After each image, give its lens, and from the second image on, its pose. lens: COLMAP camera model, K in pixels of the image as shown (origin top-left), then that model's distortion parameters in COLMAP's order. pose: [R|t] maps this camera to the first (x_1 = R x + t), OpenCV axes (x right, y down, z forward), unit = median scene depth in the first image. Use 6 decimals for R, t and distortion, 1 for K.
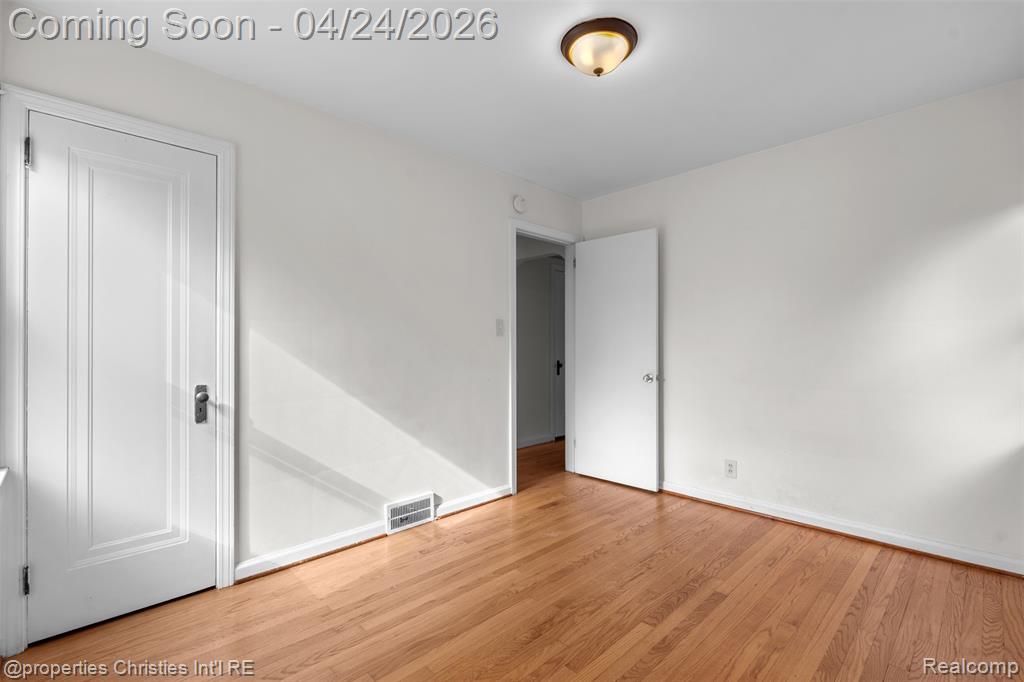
lens RADIAL K [[450.2, 0, 511.7], [0, 450.2, 343.6], [0, 0, 1]] dist [-0.007193, 0.002240]
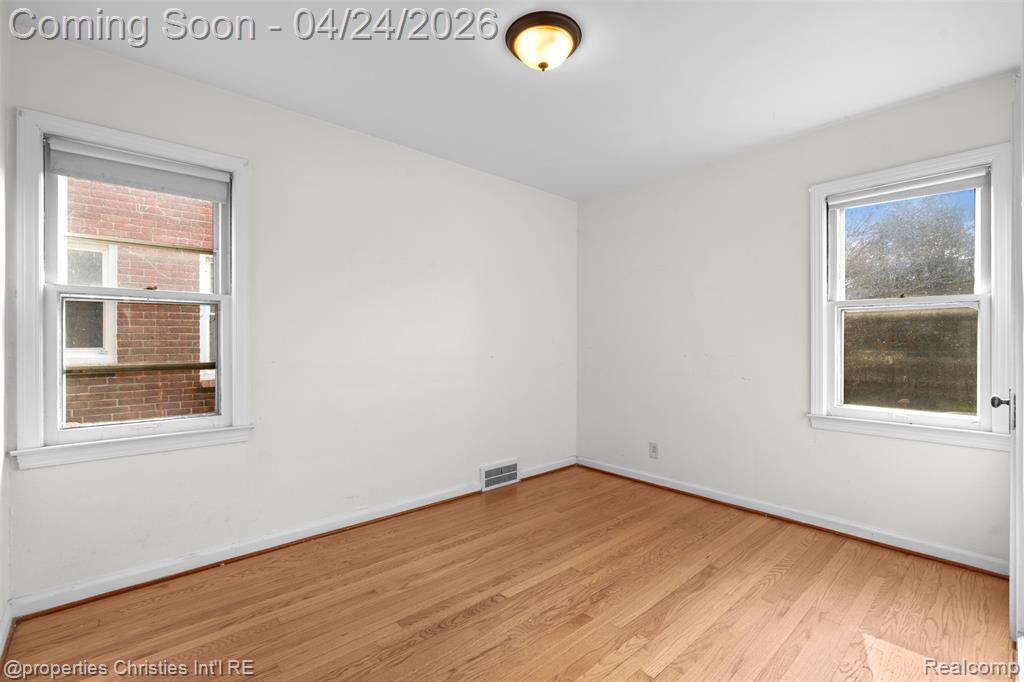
lens RADIAL K [[450.2, 0, 512.3], [0, 450.2, 343.3], [0, 0, 1]] dist [-0.007193, 0.002240]
pose [[-0.999313, 0.003495, 0.036899, 0.234469], [0.003333, 0.999985, -0.004448, 0.011567], [-0.036914, -0.004322, -0.999309, 2.064873]]
